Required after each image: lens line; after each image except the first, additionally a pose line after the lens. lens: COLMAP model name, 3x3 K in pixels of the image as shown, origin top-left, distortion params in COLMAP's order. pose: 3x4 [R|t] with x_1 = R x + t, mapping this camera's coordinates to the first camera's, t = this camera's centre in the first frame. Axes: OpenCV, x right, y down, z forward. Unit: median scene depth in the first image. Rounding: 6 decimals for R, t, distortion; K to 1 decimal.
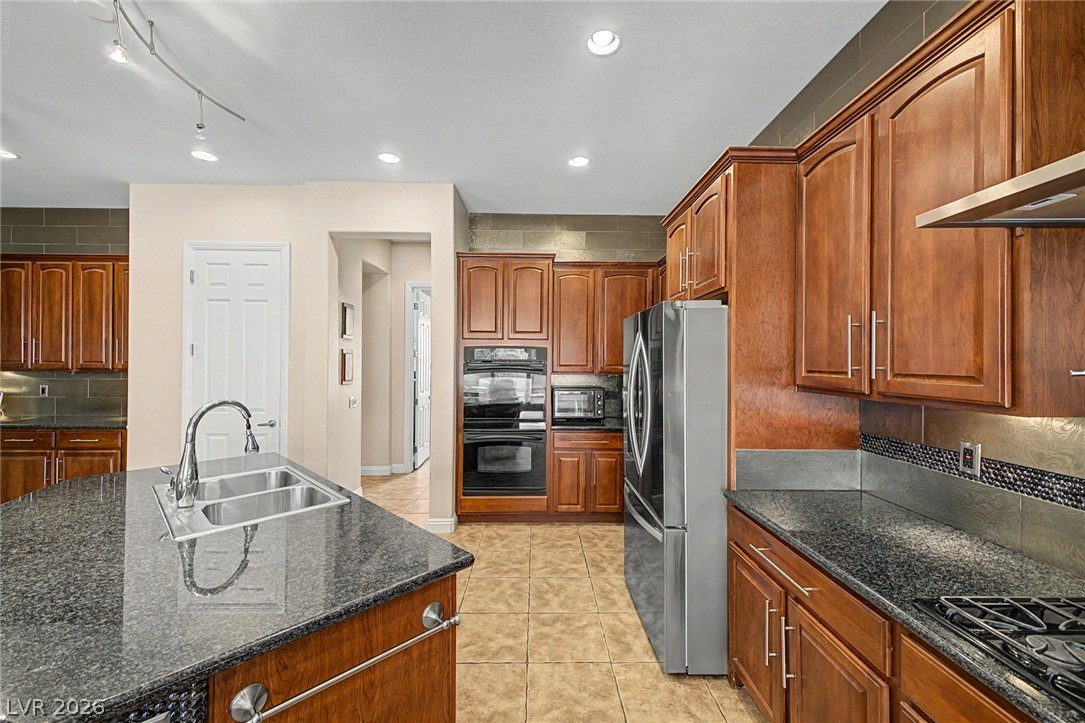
lens RADIAL K [[427.7, 0, 540.7], [0, 427.7, 358.1], [0, 0, 1]] dist [0.018959, -0.007816]
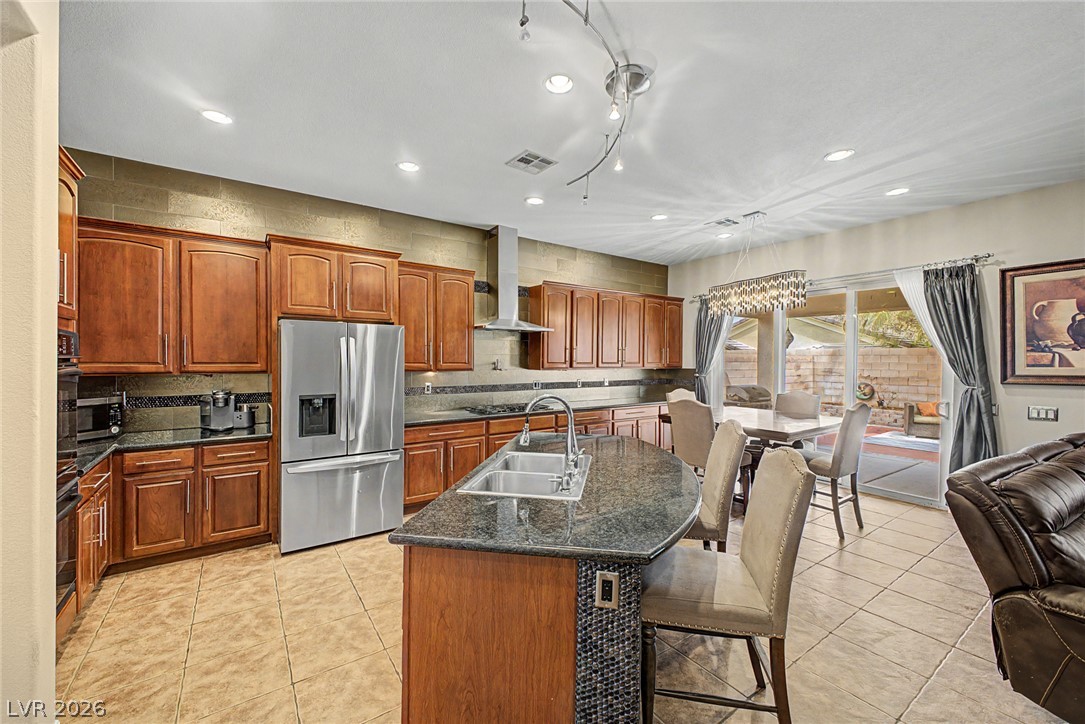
lens RADIAL K [[434.0, 0, 542.5], [0, 434.0, 362.0], [0, 0, 1]] dist [0.009385, -0.000250]
pose [[-0.569302, -0.014240, 0.822005, -0.924688], [-0.013022, 0.999881, 0.008302, -0.001283], [-0.822025, -0.005978, -0.569420, 0.918251]]
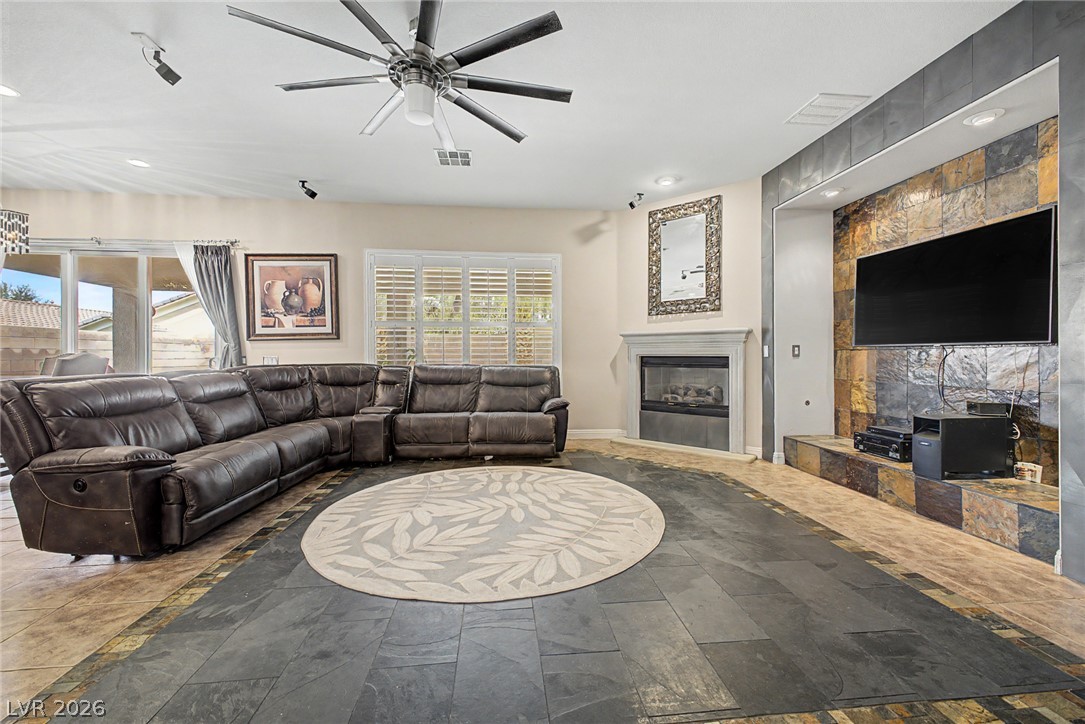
lens RADIAL K [[427.7, 0, 540.7], [0, 427.7, 358.6], [0, 0, 1]] dist [0.018959, -0.007816]
pose [[-0.994941, -0.002740, -0.100422, -1.537266], [-0.002998, 0.999993, 0.002423, 0.107800], [0.100415, 0.002712, -0.994942, 0.865044]]
